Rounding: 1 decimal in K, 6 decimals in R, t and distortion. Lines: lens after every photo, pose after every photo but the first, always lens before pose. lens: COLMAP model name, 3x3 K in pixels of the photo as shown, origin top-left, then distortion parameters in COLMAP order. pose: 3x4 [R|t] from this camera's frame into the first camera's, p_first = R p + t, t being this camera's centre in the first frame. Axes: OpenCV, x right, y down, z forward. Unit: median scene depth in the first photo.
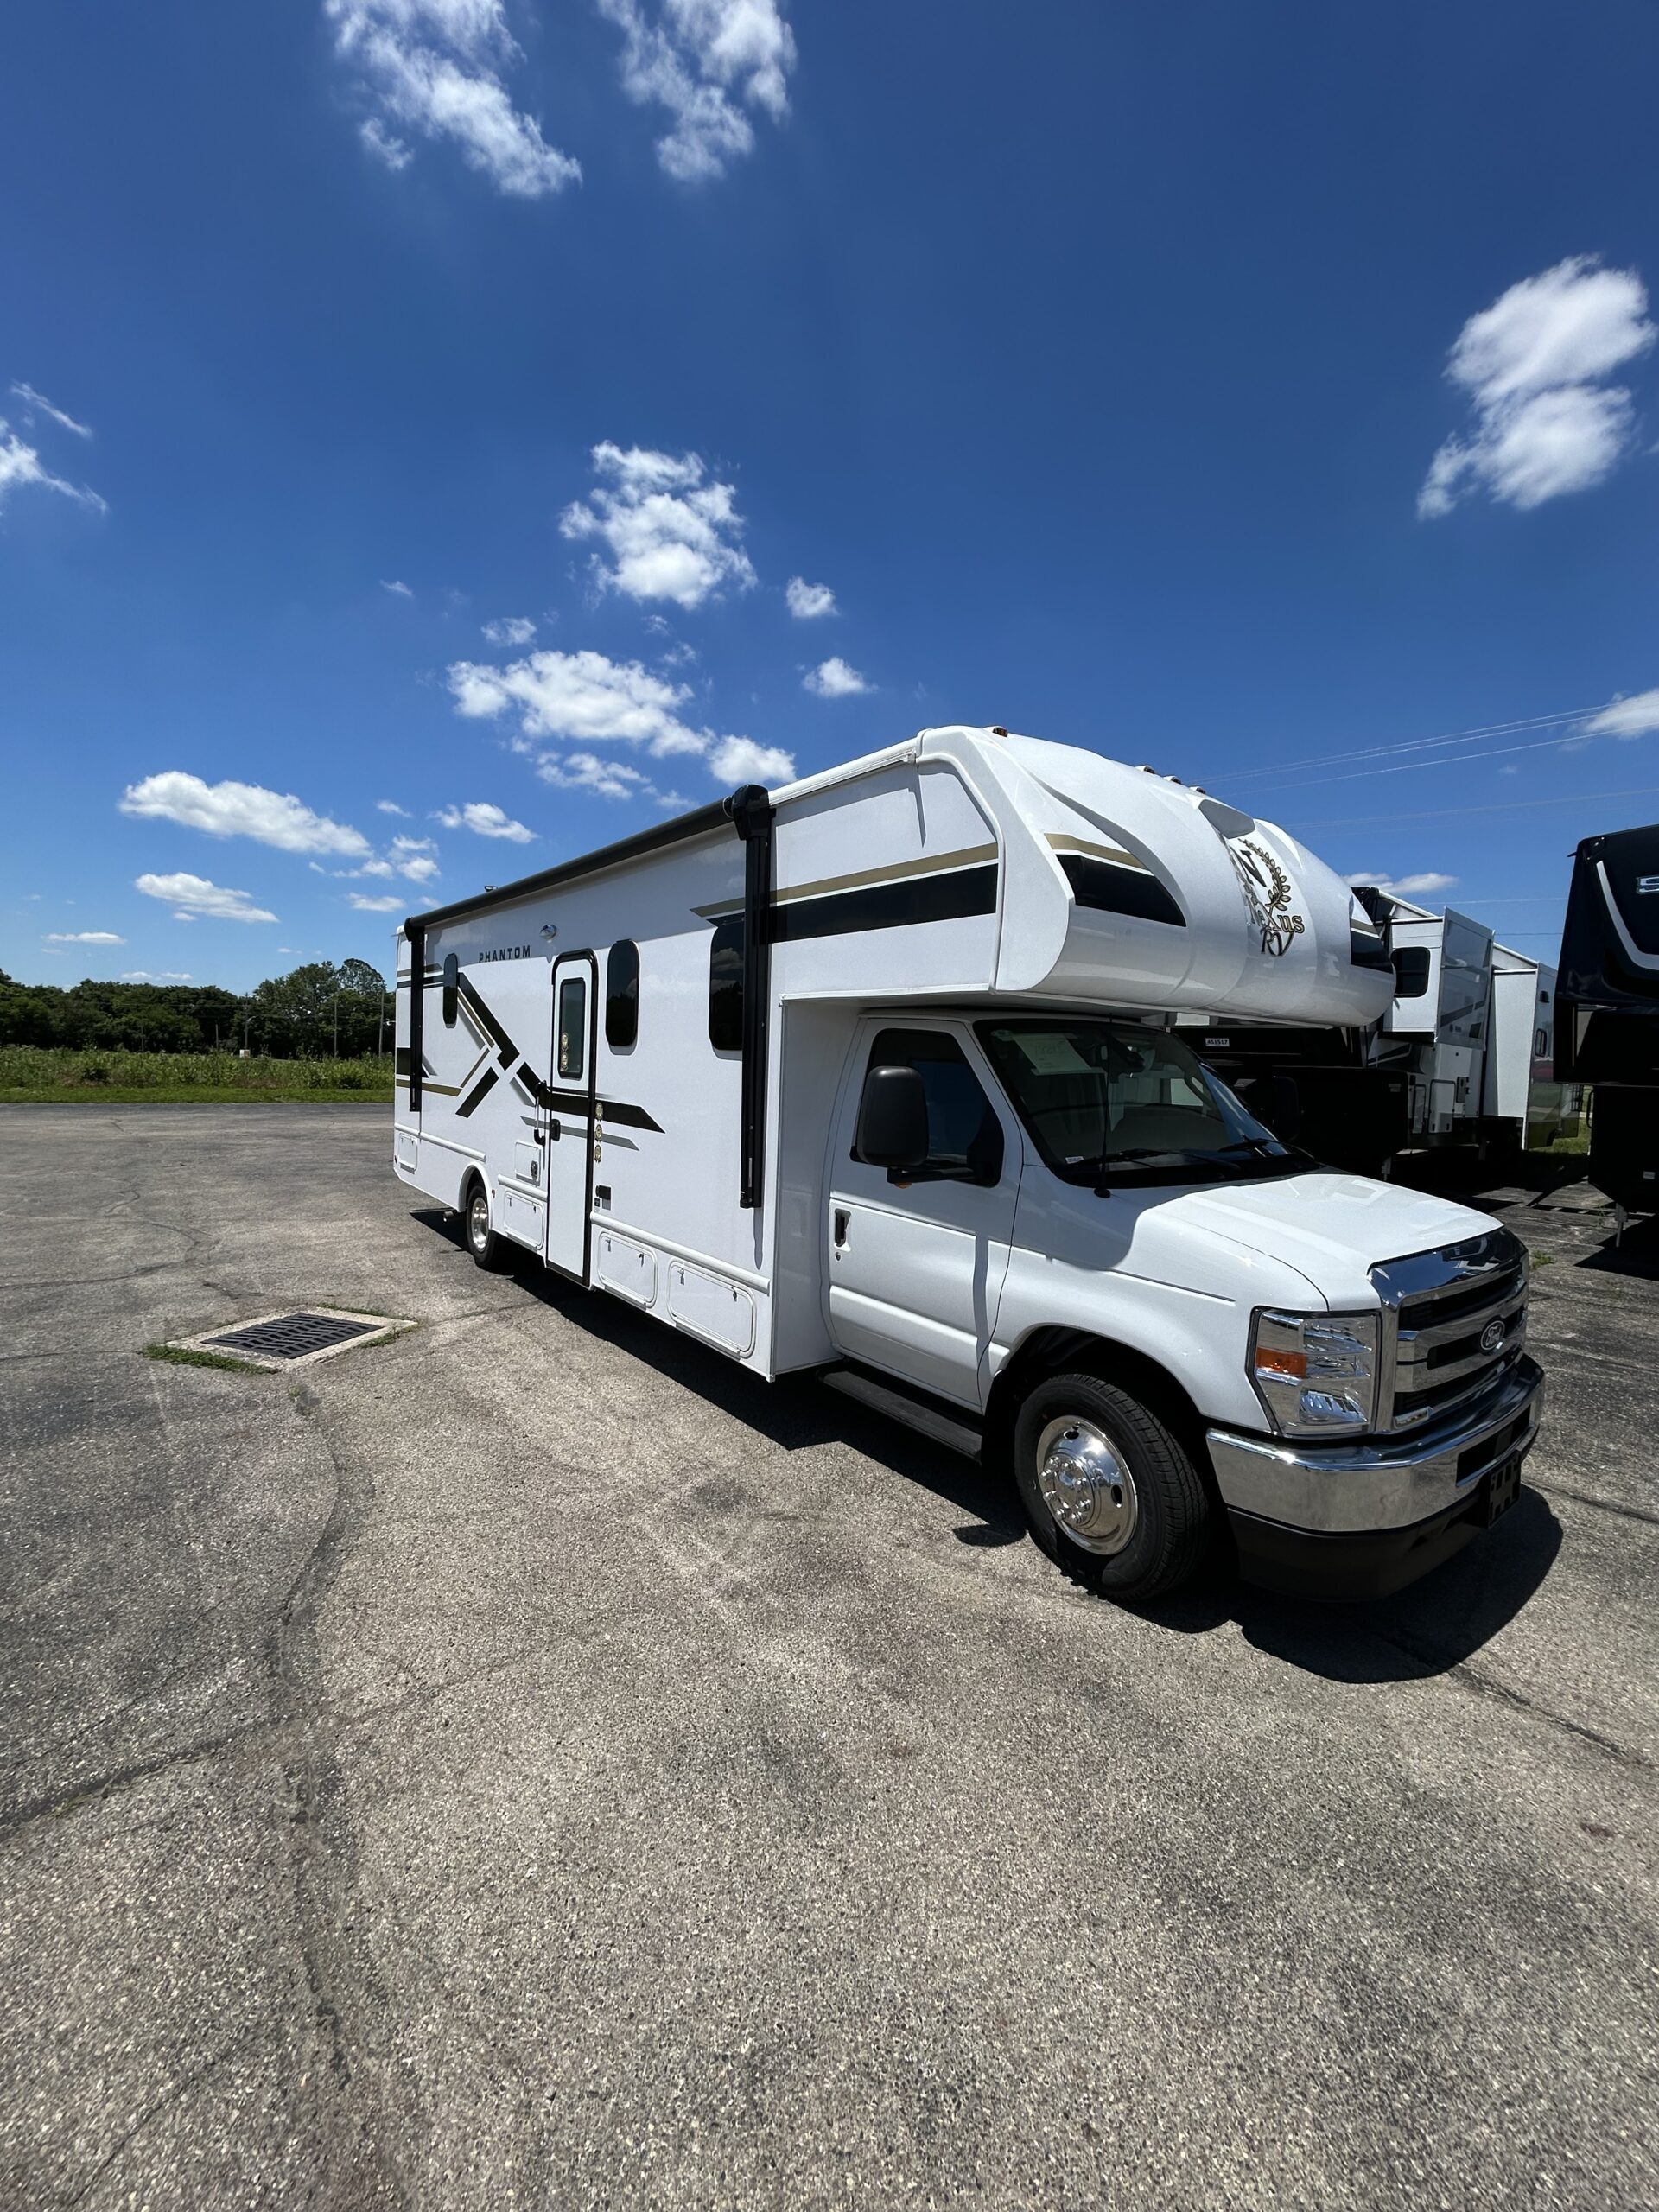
lens RADIAL K [[883.2, 0, 824.2], [0, 883.2, 1097.5], [0, 0, 1]] dist [0.001642, 0.000021]
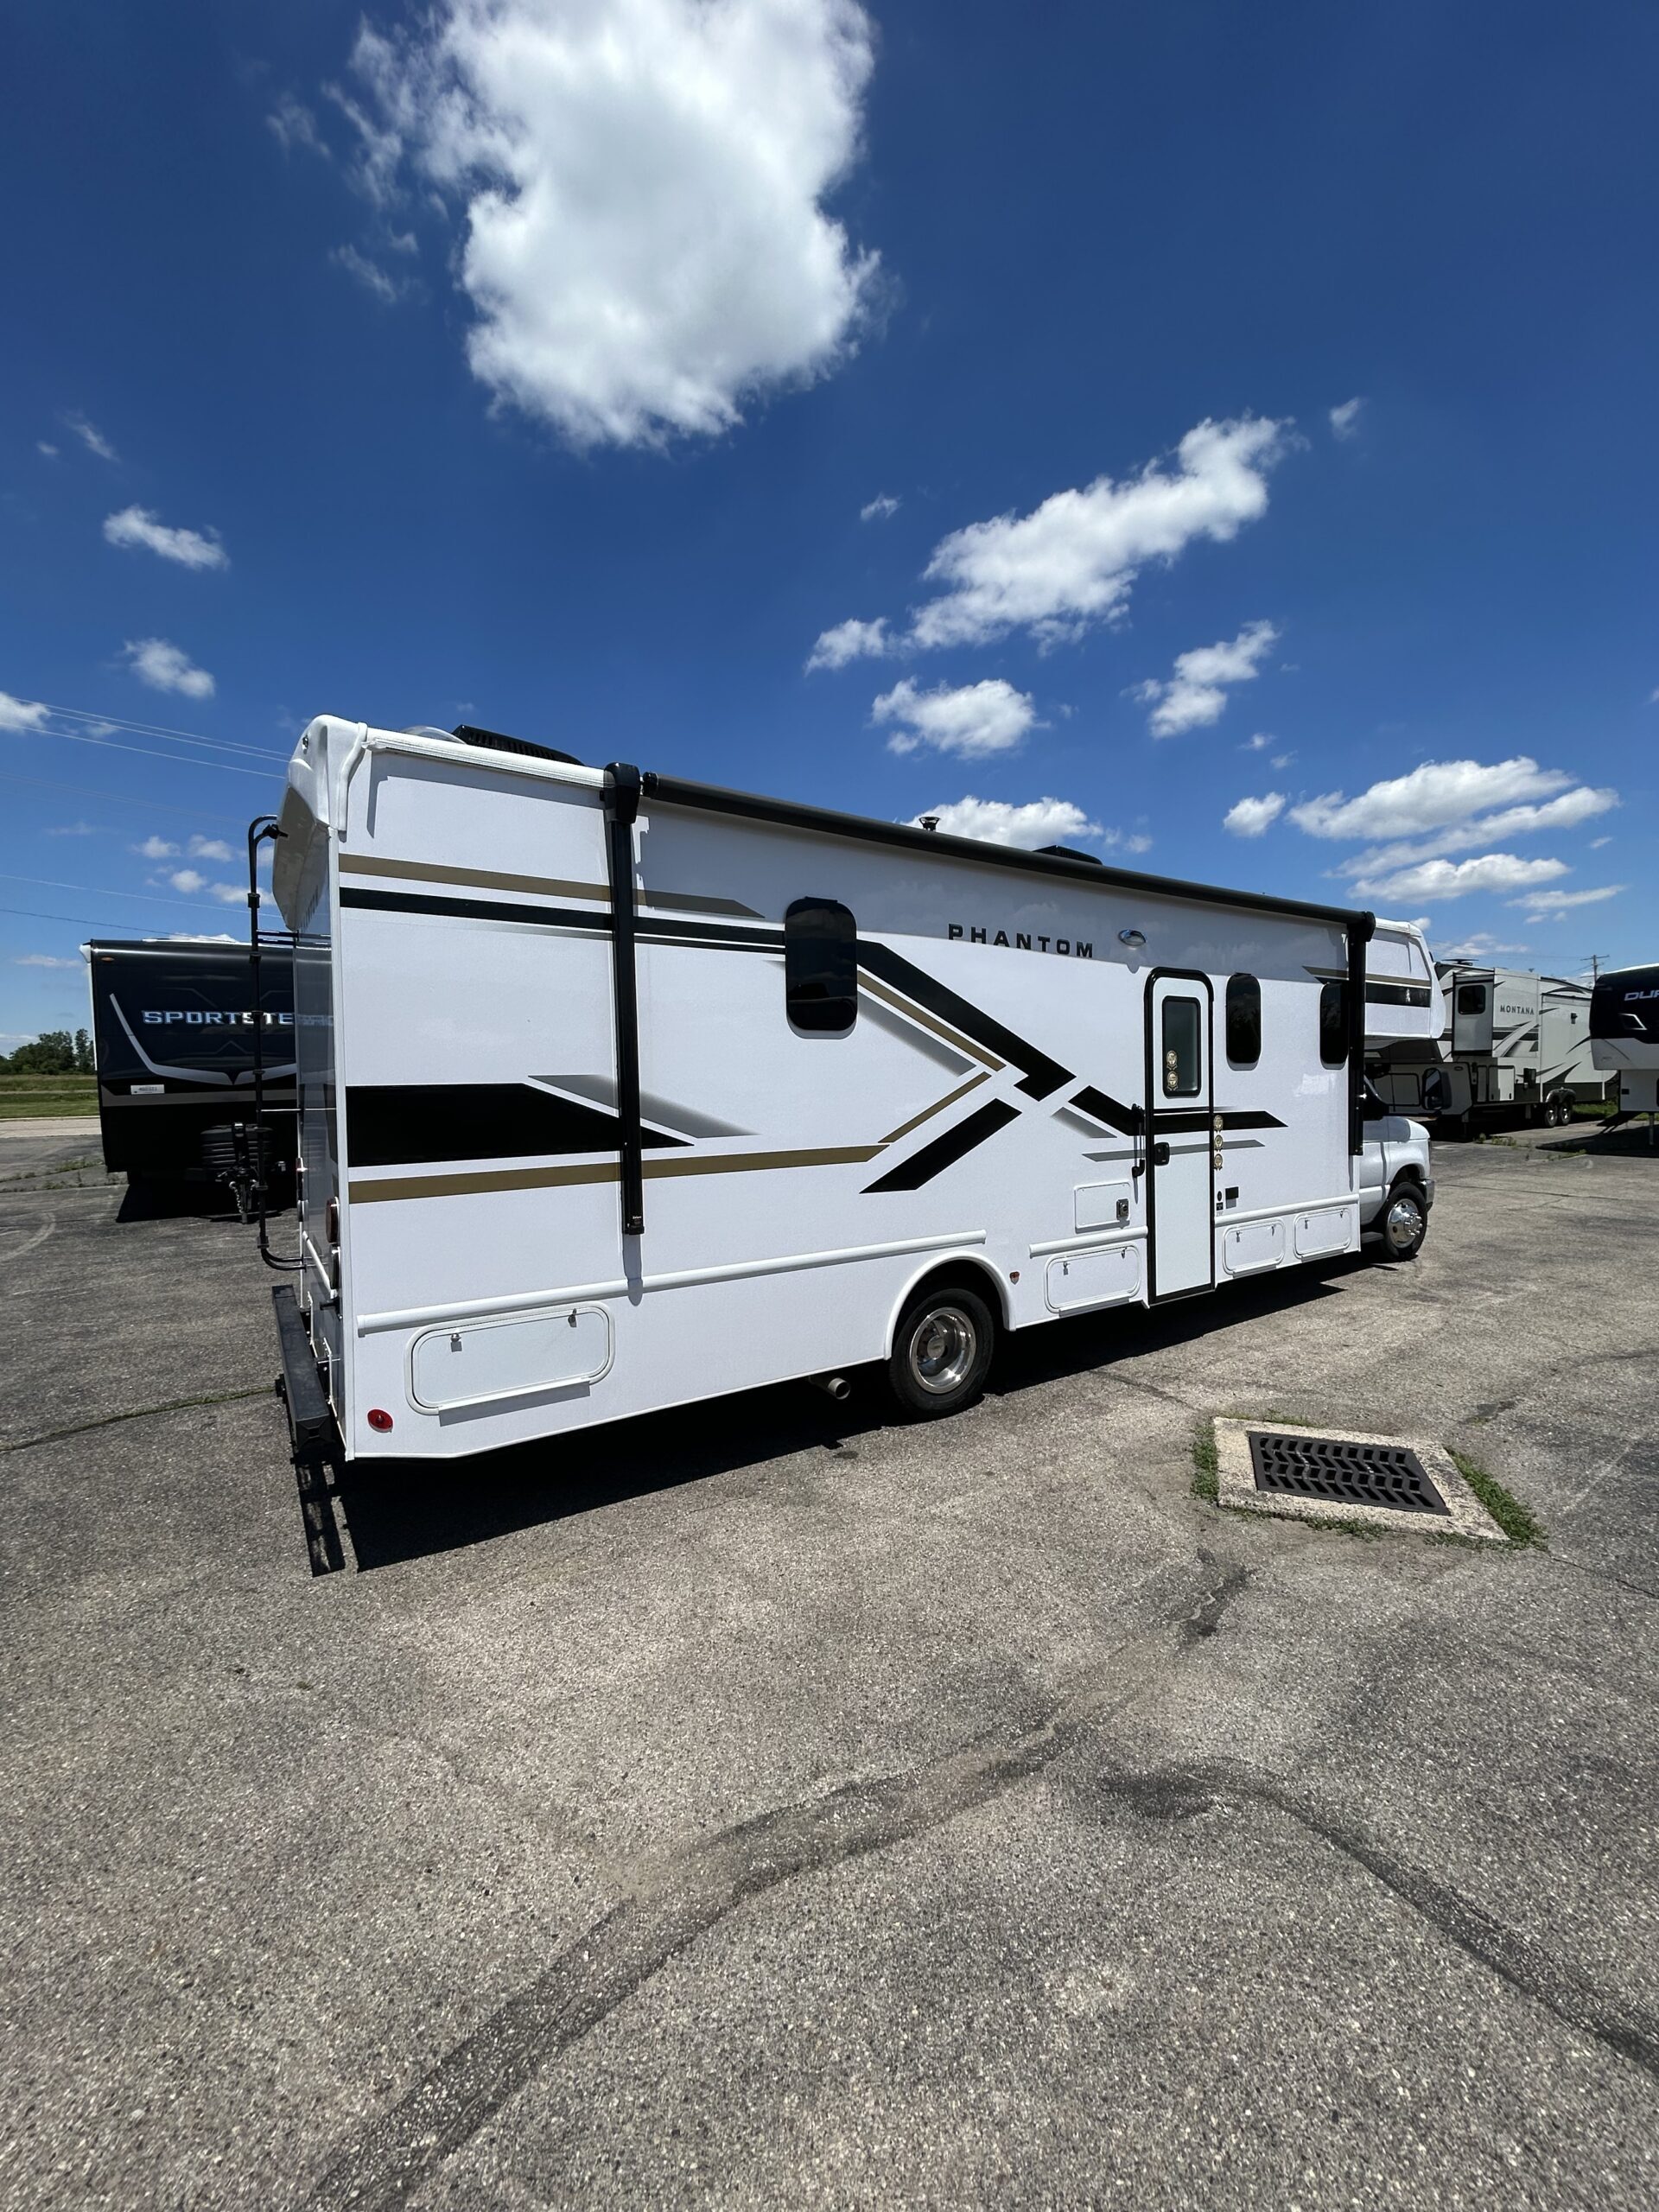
lens RADIAL K [[883.2, 0, 822.8], [0, 883.2, 1107.5], [0, 0, 1]] dist [0.001642, 0.000021]
pose [[0.082907, -0.060979, 0.994690, -1.372268], [0.065853, 0.996280, 0.055587, -0.095970], [-0.994379, 0.060895, 0.086614, 1.378811]]
